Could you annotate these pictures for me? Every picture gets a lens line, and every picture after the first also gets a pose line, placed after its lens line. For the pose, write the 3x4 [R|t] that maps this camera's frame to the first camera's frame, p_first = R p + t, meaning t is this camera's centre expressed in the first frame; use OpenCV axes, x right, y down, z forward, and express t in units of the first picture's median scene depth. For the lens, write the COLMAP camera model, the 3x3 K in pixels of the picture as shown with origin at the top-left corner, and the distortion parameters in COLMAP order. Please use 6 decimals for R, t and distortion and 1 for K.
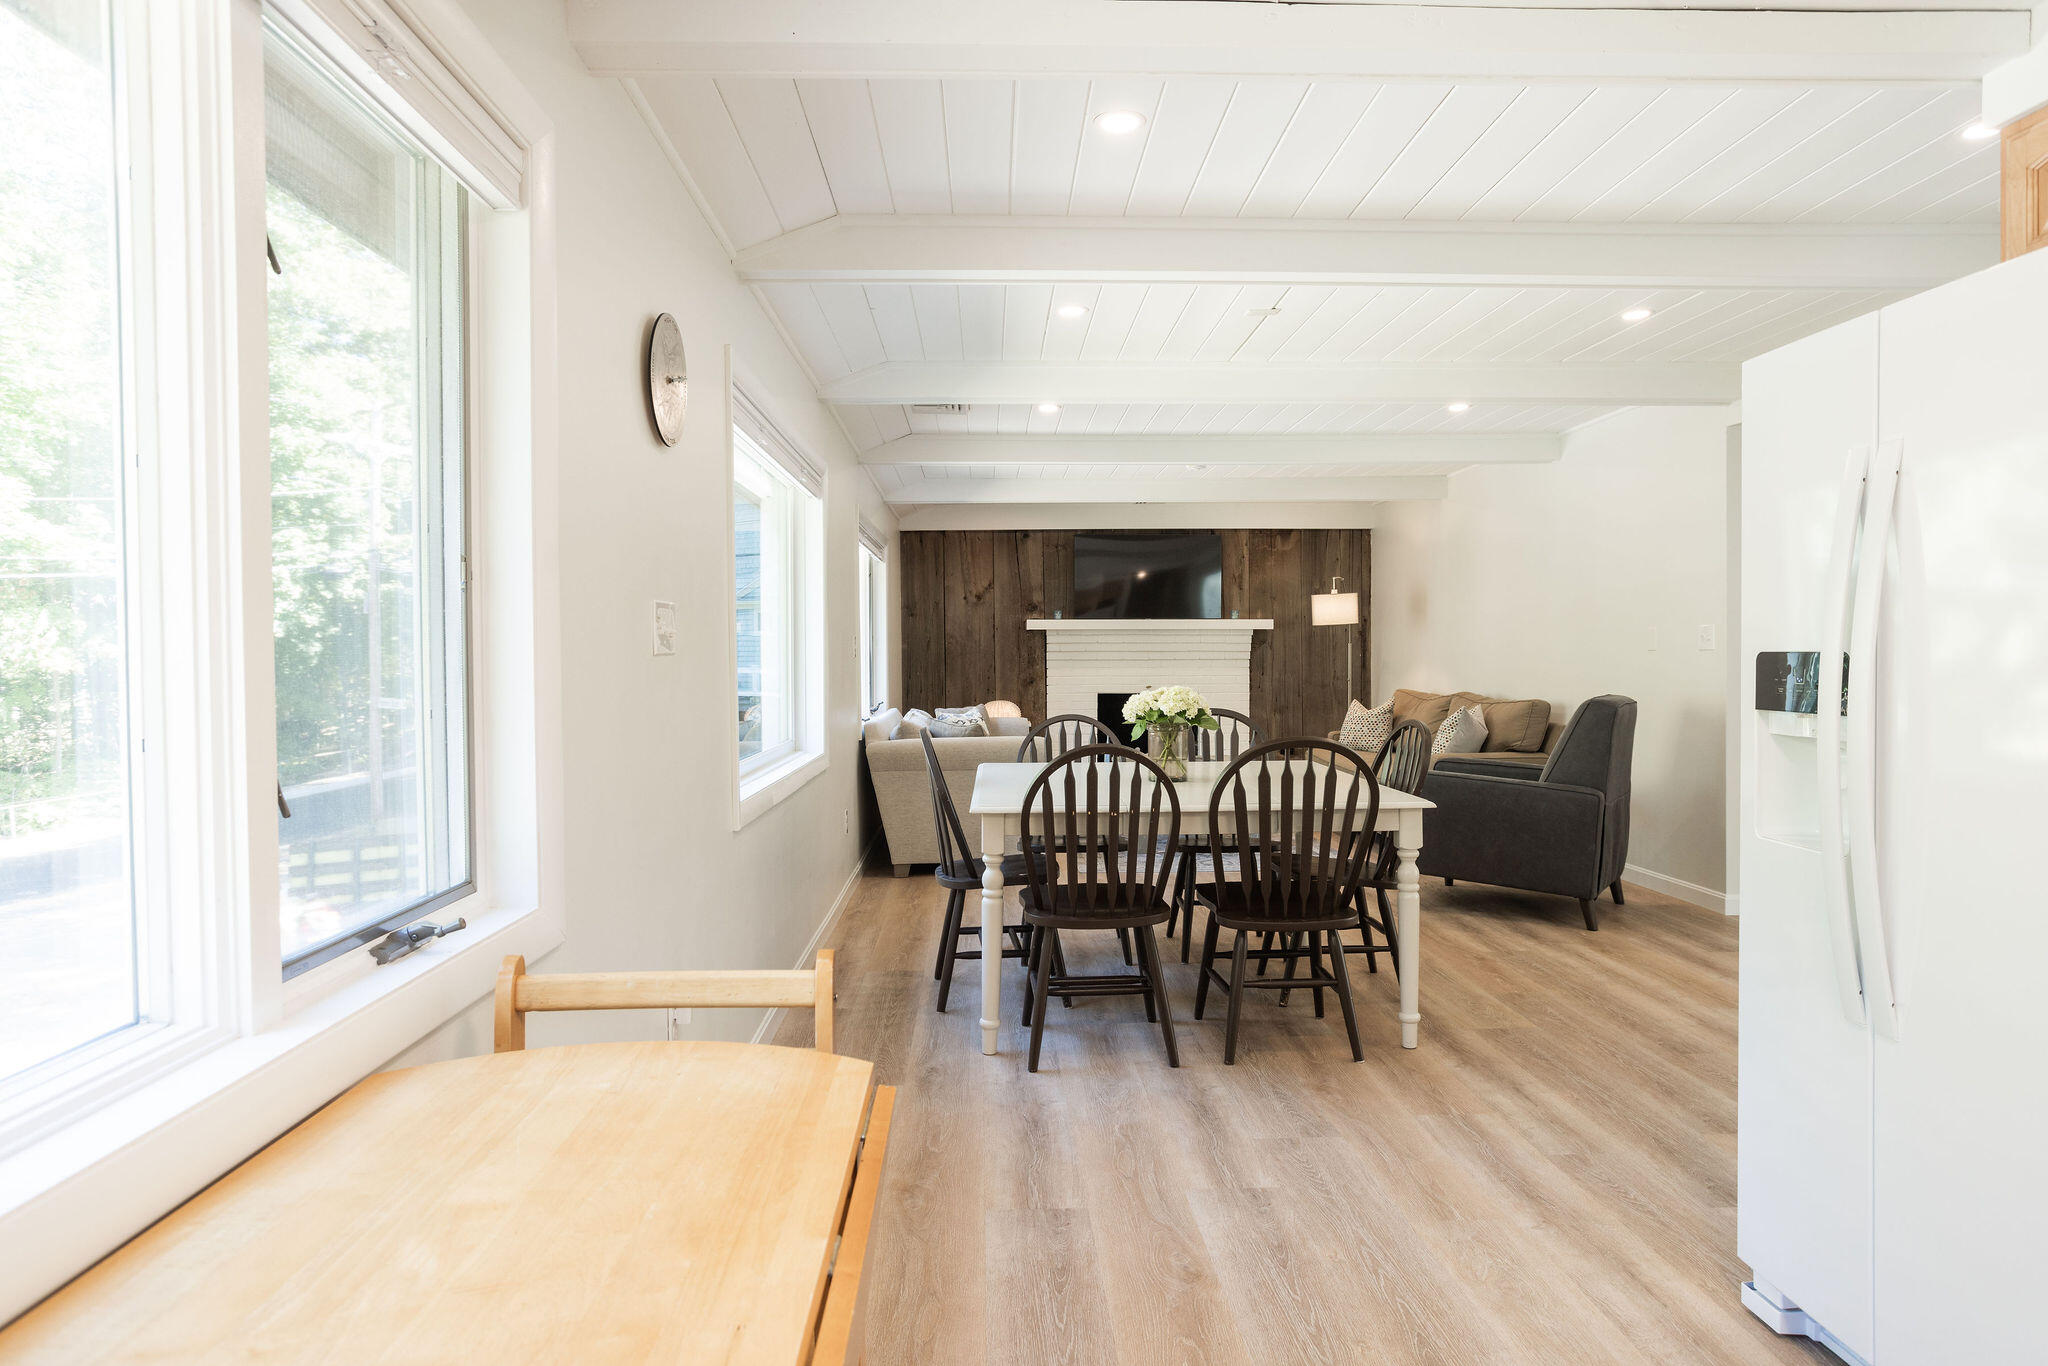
lens RADIAL K [[1226.3, 0, 1028.0], [0, 1226.3, 693.1], [0, 0, 1]] dist [-0.034350, -0.001038]
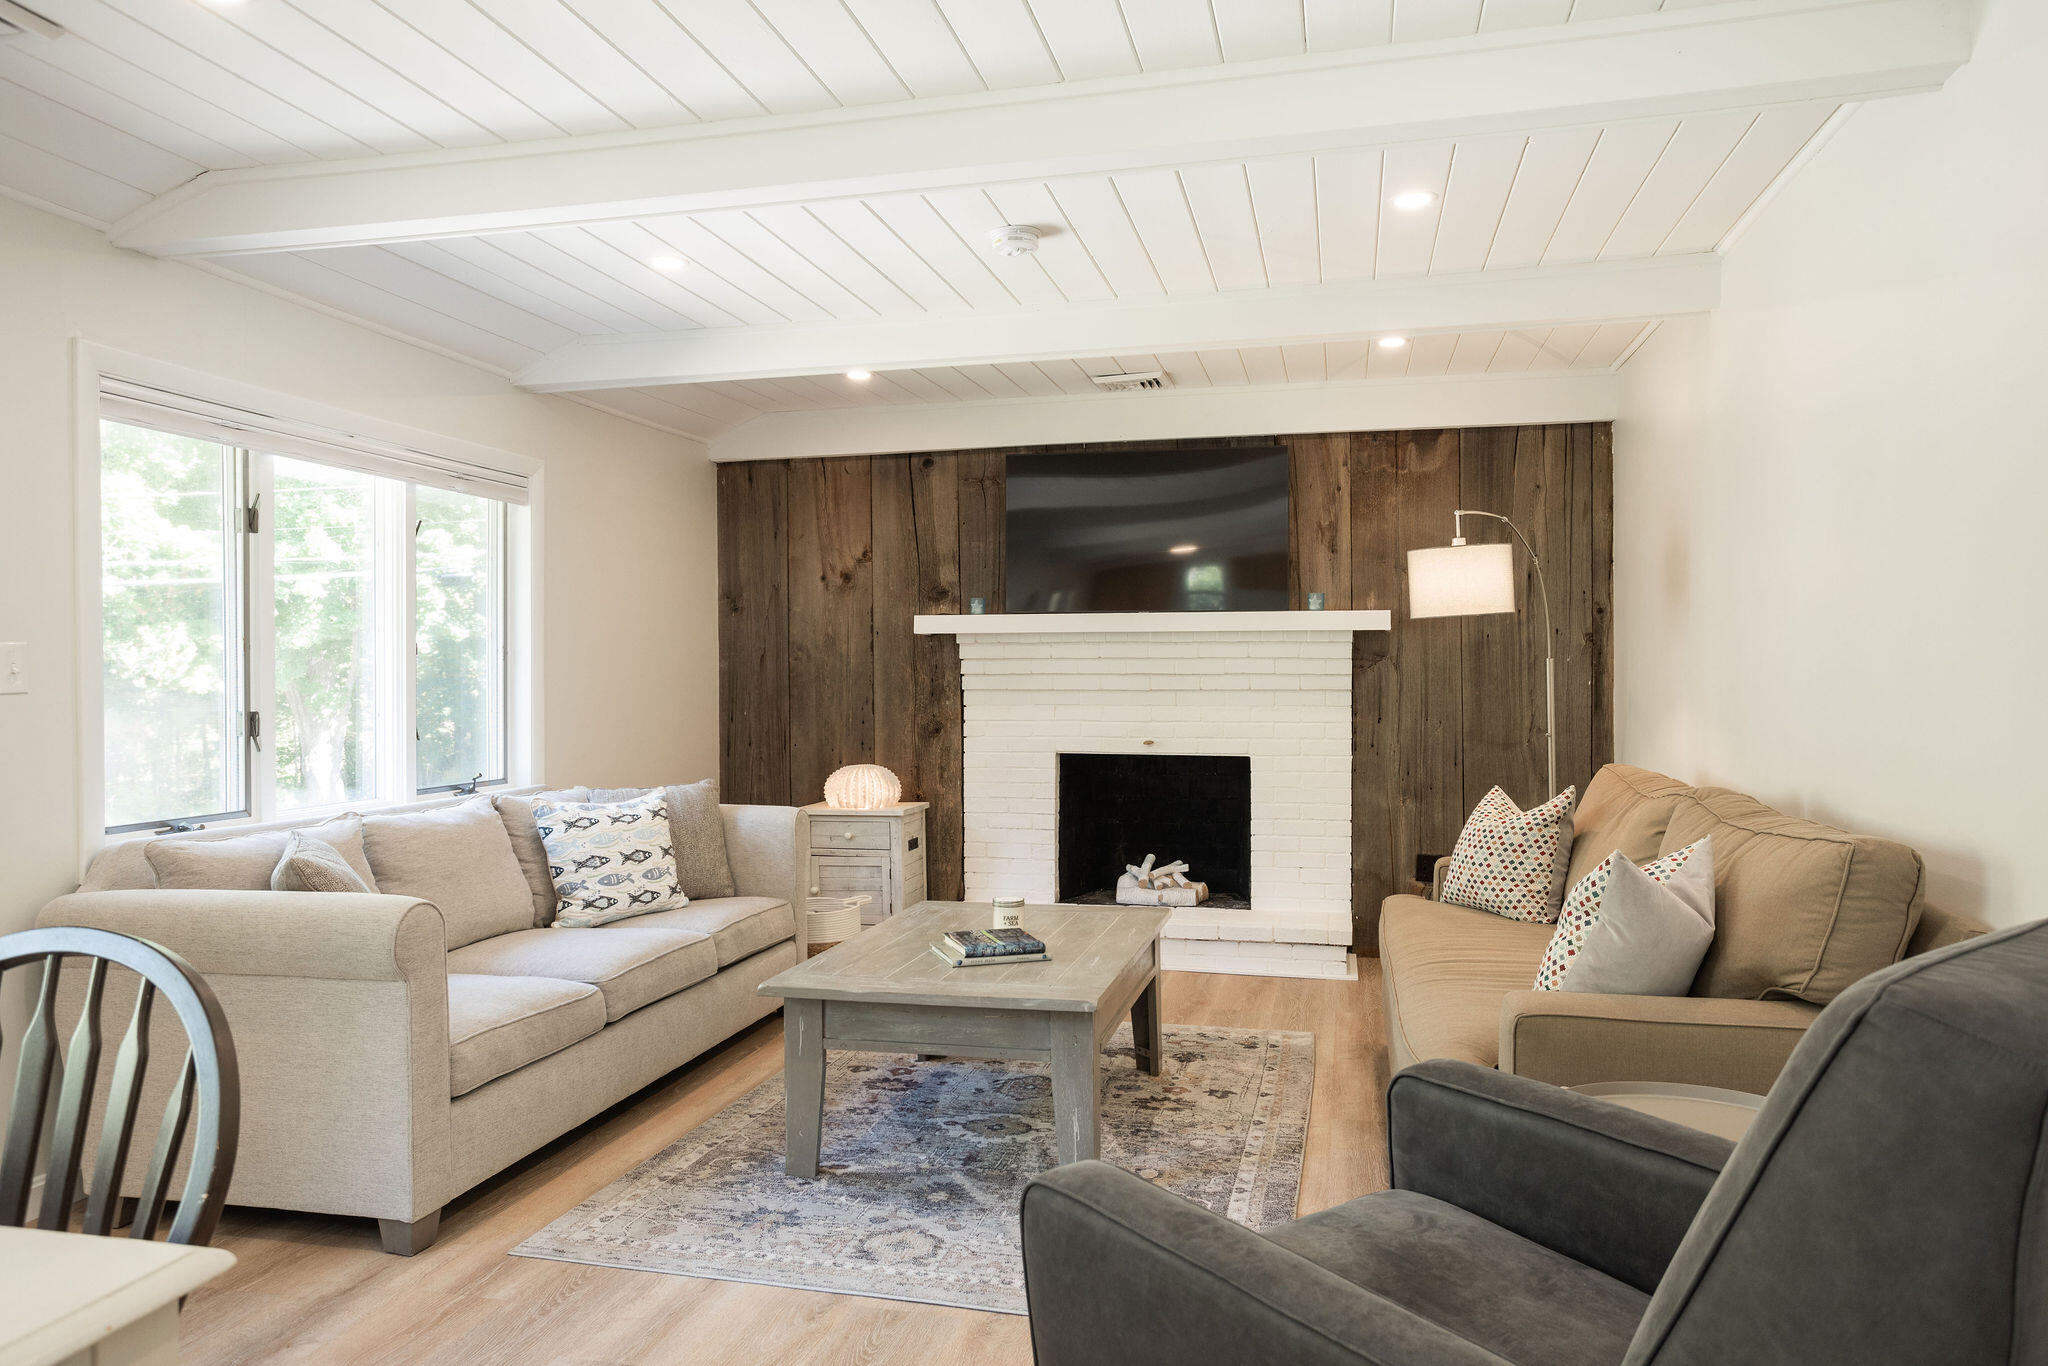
lens RADIAL K [[1410.8, 0, 1017.4], [0, 1410.8, 675.6], [0, 0, 1]] dist [-0.005285, -0.000530]
pose [[0.962758, 0.001500, -0.270361, 0.207055], [-0.009468, 0.999558, -0.028169, -0.015971], [0.270200, 0.029679, 0.962347, 0.406771]]
